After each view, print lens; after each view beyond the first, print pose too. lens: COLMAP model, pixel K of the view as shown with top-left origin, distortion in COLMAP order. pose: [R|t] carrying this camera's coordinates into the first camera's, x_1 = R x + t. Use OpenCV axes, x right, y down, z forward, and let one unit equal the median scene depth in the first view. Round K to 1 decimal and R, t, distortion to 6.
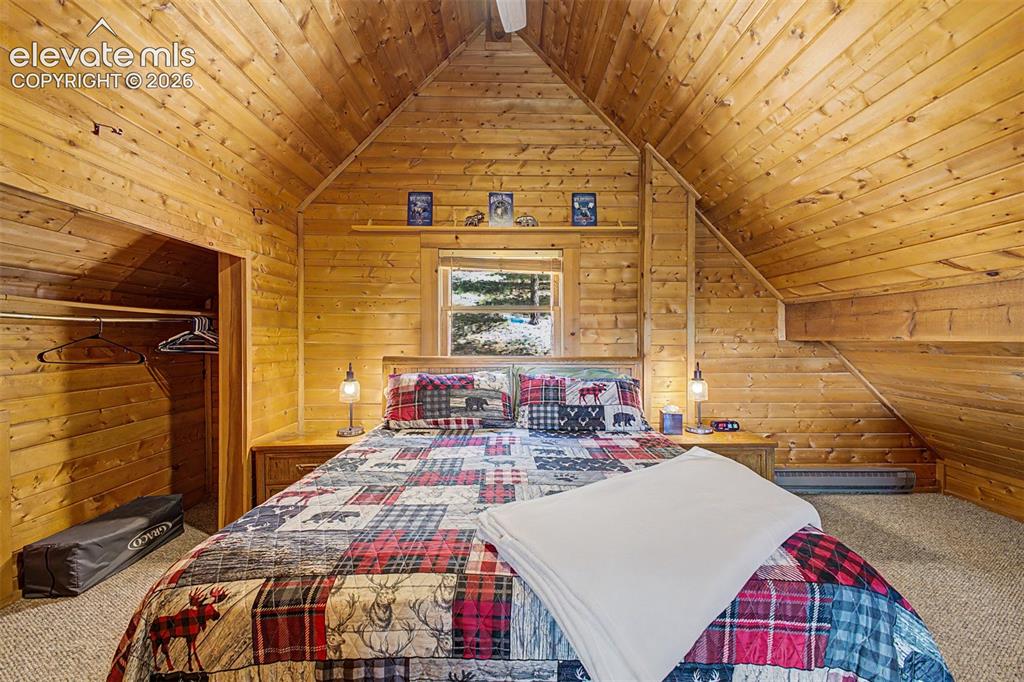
lens RADIAL K [[403.0, 0, 513.8], [0, 403.0, 339.1], [0, 0, 1]] dist [0.003098, -0.001956]
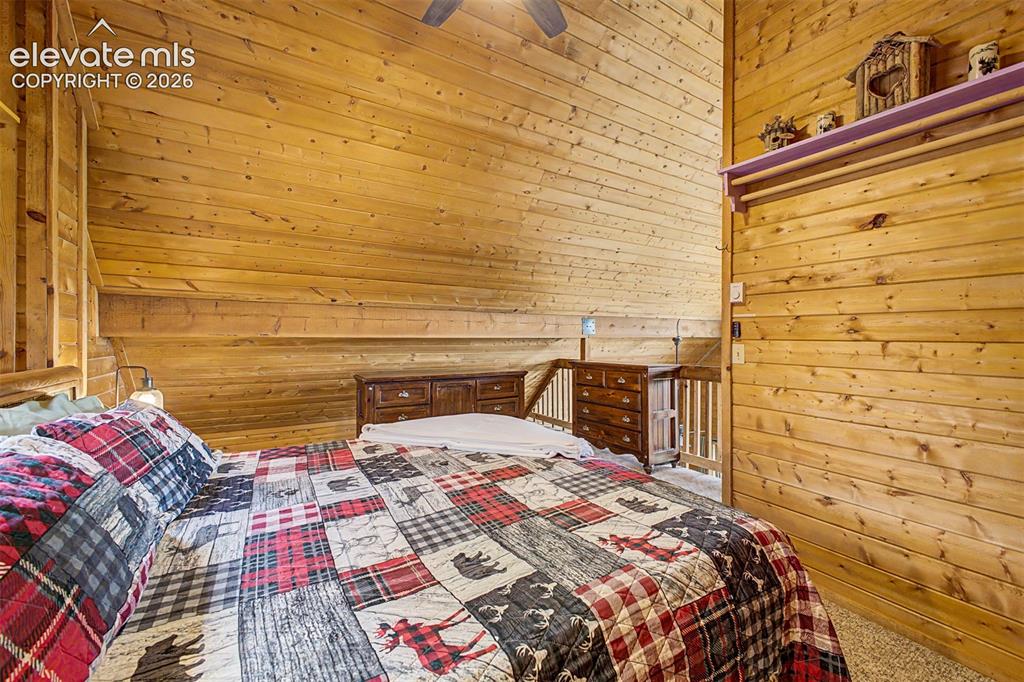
lens RADIAL K [[403.0, 0, 513.9], [0, 403.0, 337.5], [0, 0, 1]] dist [0.003098, -0.001956]
pose [[-0.501644, -0.001555, 0.865073, -0.990111], [0.003530, 0.999986, 0.003844, 0.004592], [-0.865067, 0.004982, -0.501632, 1.505263]]
